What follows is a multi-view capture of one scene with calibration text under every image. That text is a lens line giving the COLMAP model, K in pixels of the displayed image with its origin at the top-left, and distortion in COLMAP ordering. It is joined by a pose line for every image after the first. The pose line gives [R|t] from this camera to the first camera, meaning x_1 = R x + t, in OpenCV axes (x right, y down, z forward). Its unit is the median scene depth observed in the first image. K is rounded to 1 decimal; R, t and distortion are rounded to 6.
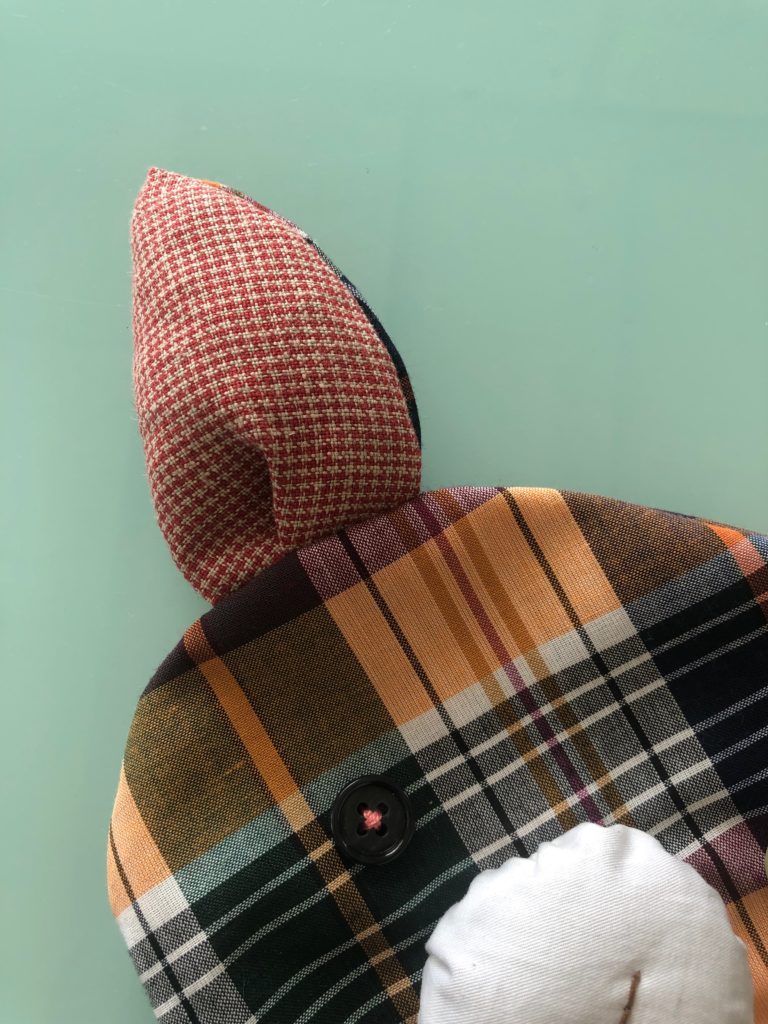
lens RADIAL K [[823.8, 0, 386.9], [0, 823.8, 532.8], [0, 0, 1]] dist [0.012675, -0.005799]
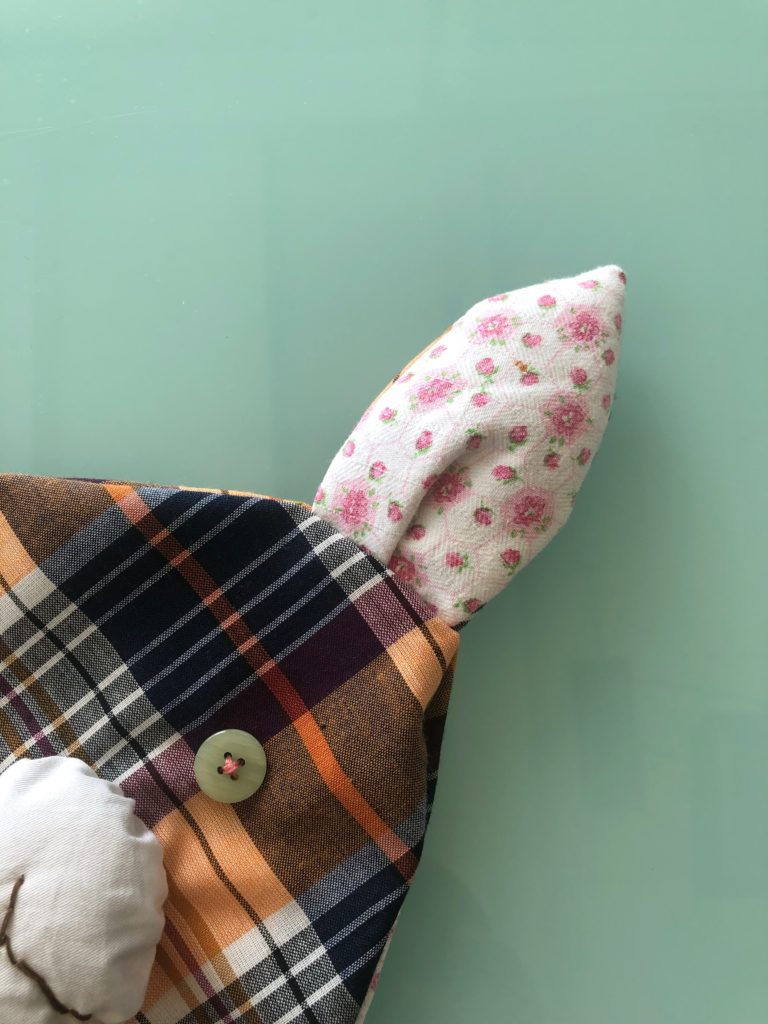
lens RADIAL K [[823.8, 0, 386.9], [0, 823.8, 532.8], [0, 0, 1]] dist [0.012675, -0.005799]
pose [[0.988749, -0.148216, 0.020169, 0.731686], [0.148432, 0.988875, -0.009674, 0.123302], [-0.018511, 0.012559, 0.999750, -0.145585]]
